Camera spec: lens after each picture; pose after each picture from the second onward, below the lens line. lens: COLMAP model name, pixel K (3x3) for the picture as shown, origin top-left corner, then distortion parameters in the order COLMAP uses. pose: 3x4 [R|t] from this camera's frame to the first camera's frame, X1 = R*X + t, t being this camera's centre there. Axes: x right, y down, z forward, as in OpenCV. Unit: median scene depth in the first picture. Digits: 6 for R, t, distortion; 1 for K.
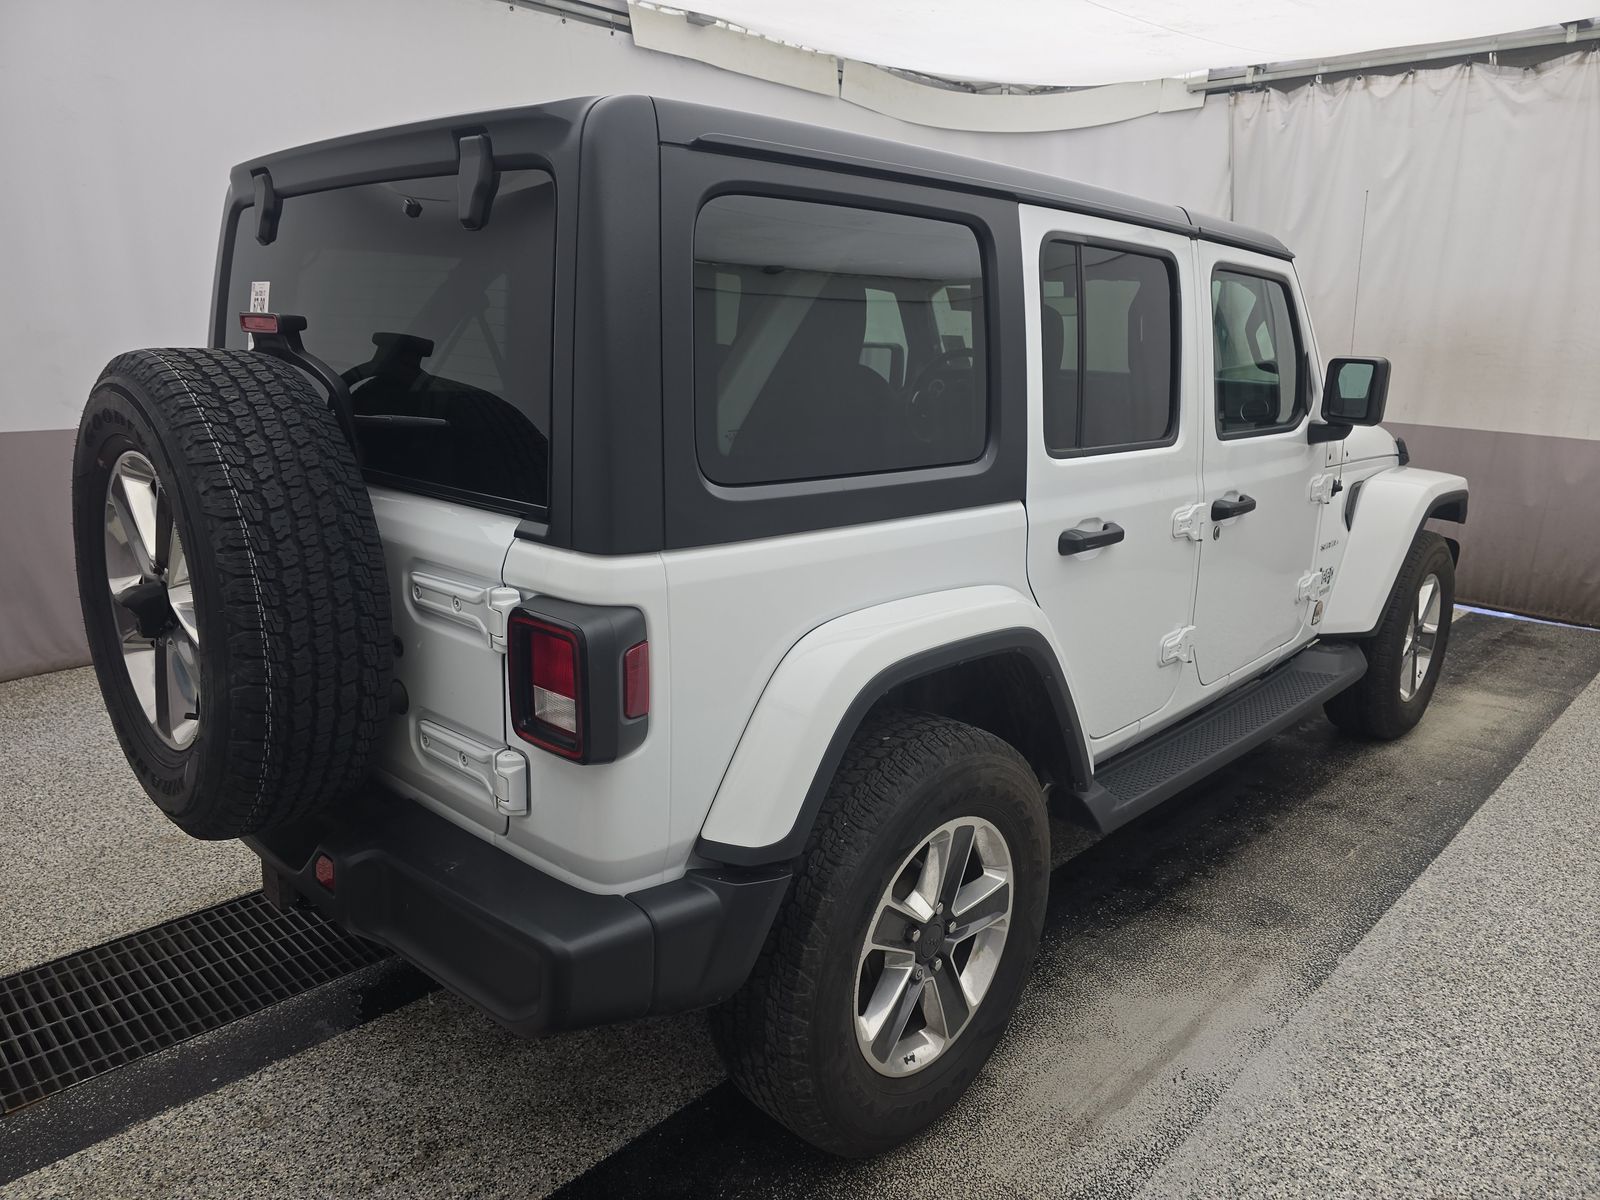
lens RADIAL K [[1090.4, 0, 793.5], [0, 1090.4, 600.0], [0, 0, 1]] dist [0.006039, -0.010085]
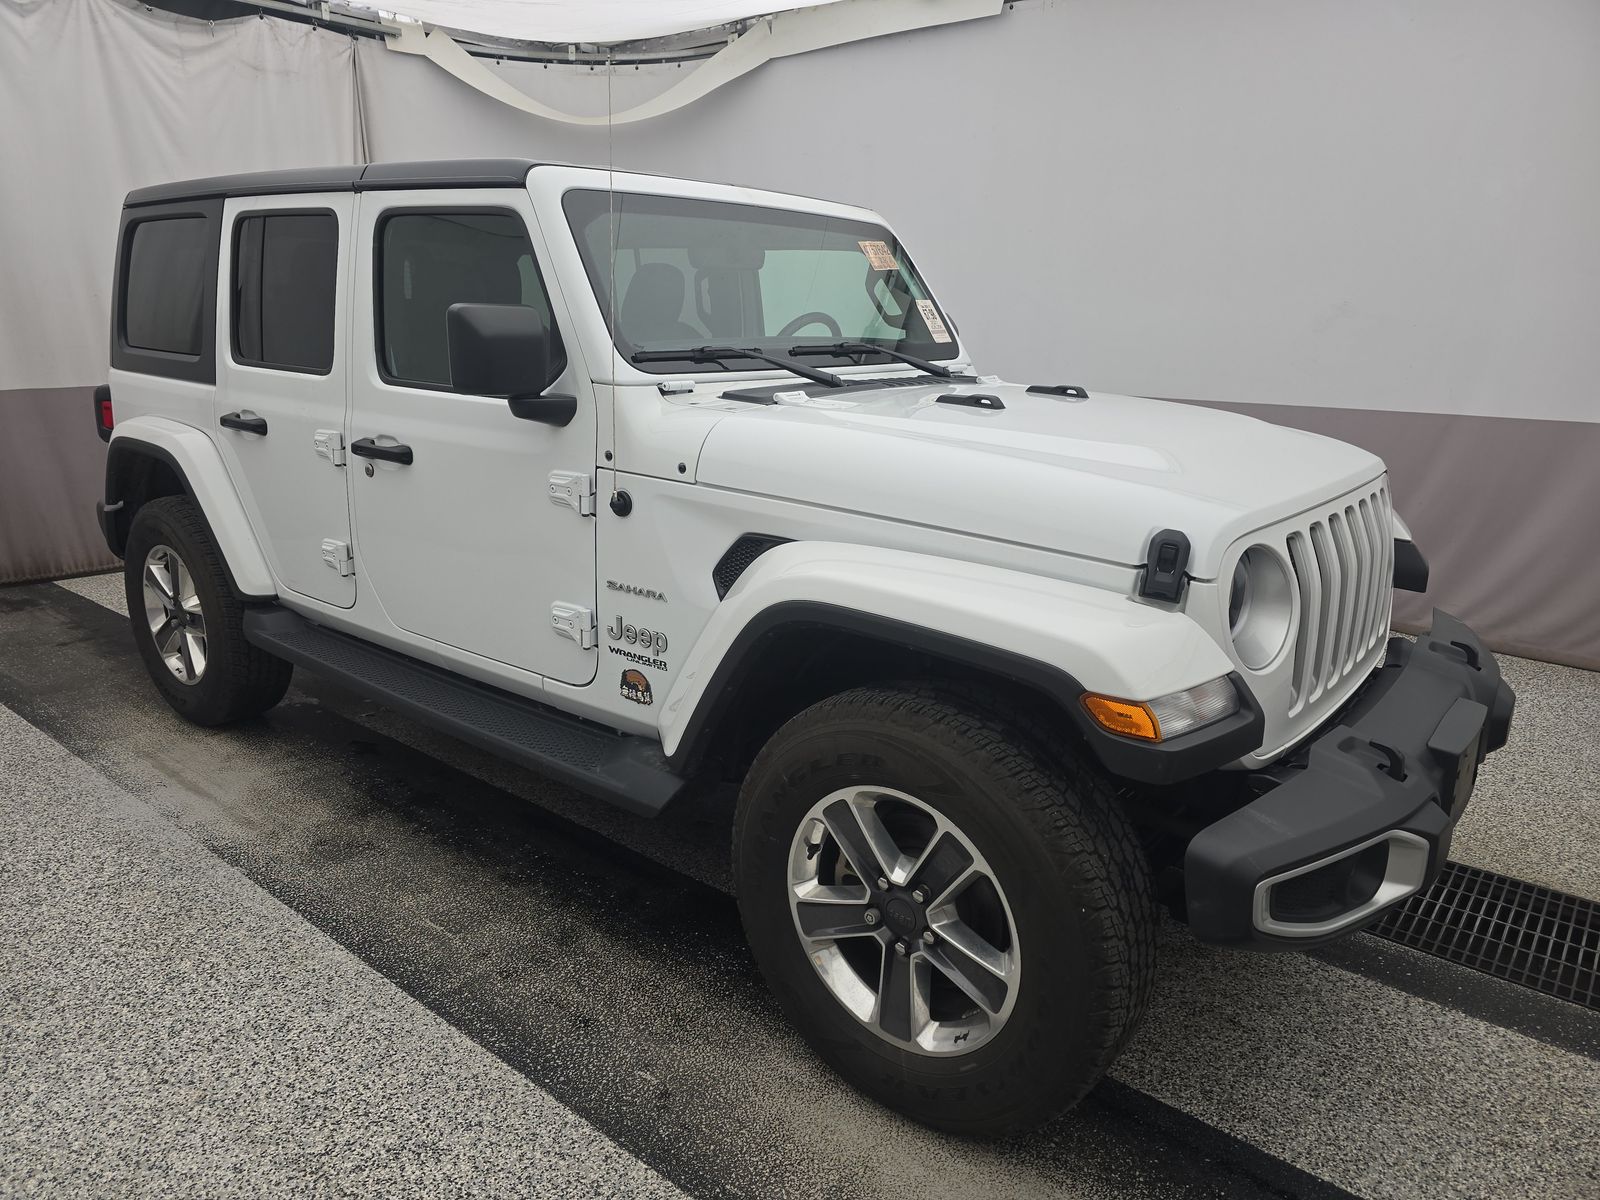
lens RADIAL K [[1082.1, 0, 787.0], [0, 1082.1, 618.2], [0, 0, 1]] dist [-0.000207, -0.003093]
pose [[0.082348, 0.264098, -0.960974, 1.592073], [-0.249100, 0.939097, 0.236740, -0.299365], [0.964971, 0.219883, 0.143120, 1.399440]]
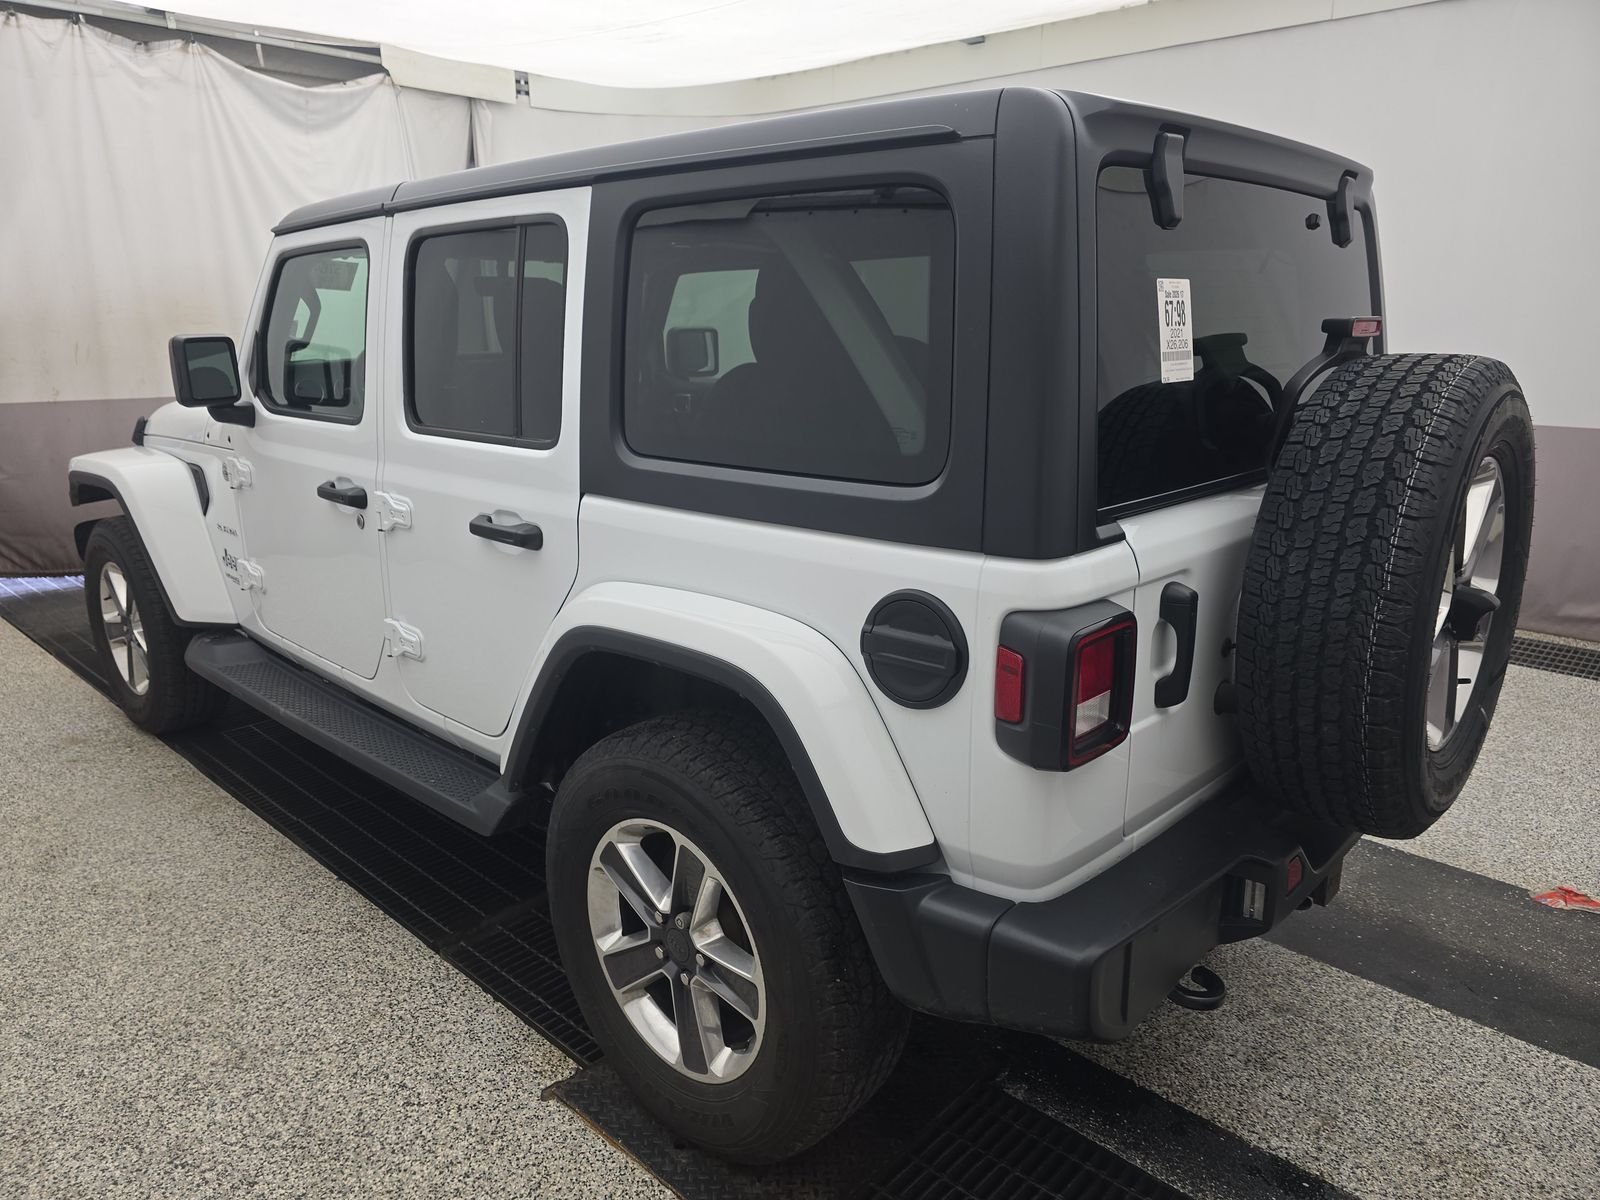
lens RADIAL K [[1090.4, 0, 793.5], [0, 1090.4, 600.0], [0, 0, 1]] dist [0.006039, -0.010085]
pose [[-0.025178, -0.282616, 0.958903, -0.693257], [0.245461, 0.928095, 0.279981, -0.198343], [-0.969079, 0.242423, 0.046004, 0.698870]]
